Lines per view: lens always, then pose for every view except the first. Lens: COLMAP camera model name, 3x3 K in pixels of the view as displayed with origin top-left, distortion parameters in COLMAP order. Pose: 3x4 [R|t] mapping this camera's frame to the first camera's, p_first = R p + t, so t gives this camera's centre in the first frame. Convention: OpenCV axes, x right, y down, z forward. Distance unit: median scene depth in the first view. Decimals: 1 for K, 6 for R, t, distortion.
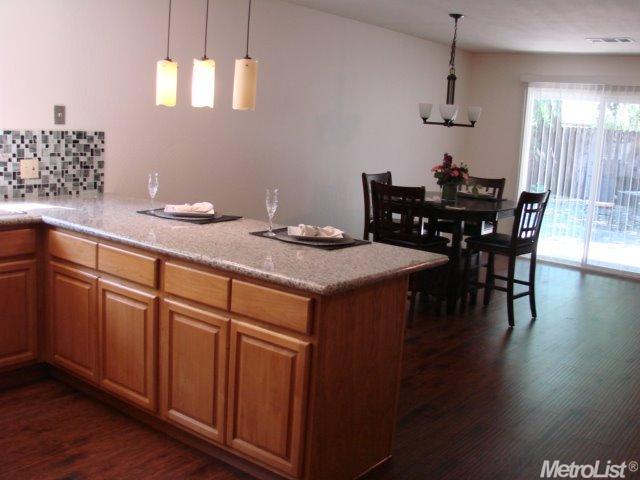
lens RADIAL K [[709.8, 0, 320.0], [0, 709.8, 240.0], [0, 0, 1]] dist [-0.123930, 0.013234]
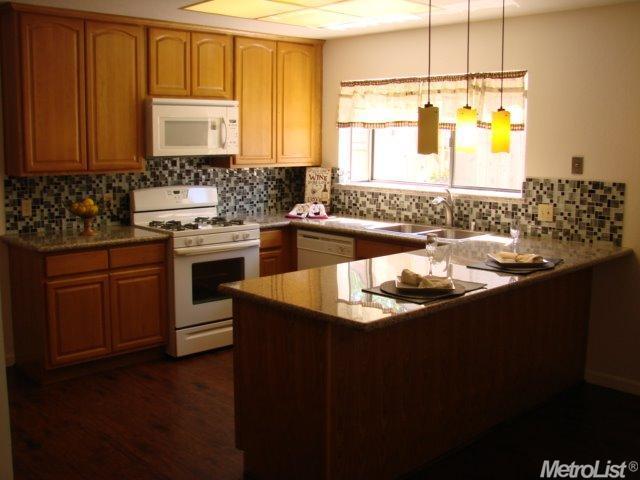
lens RADIAL K [[709.8, 0, 320.0], [0, 709.8, 240.0], [0, 0, 1]] dist [-0.123930, 0.013234]
pose [[-0.159283, 0.069591, -0.984777, 0.734772], [-0.187661, 0.977190, 0.099409, -0.099678], [0.969233, 0.200639, -0.142591, 0.784622]]
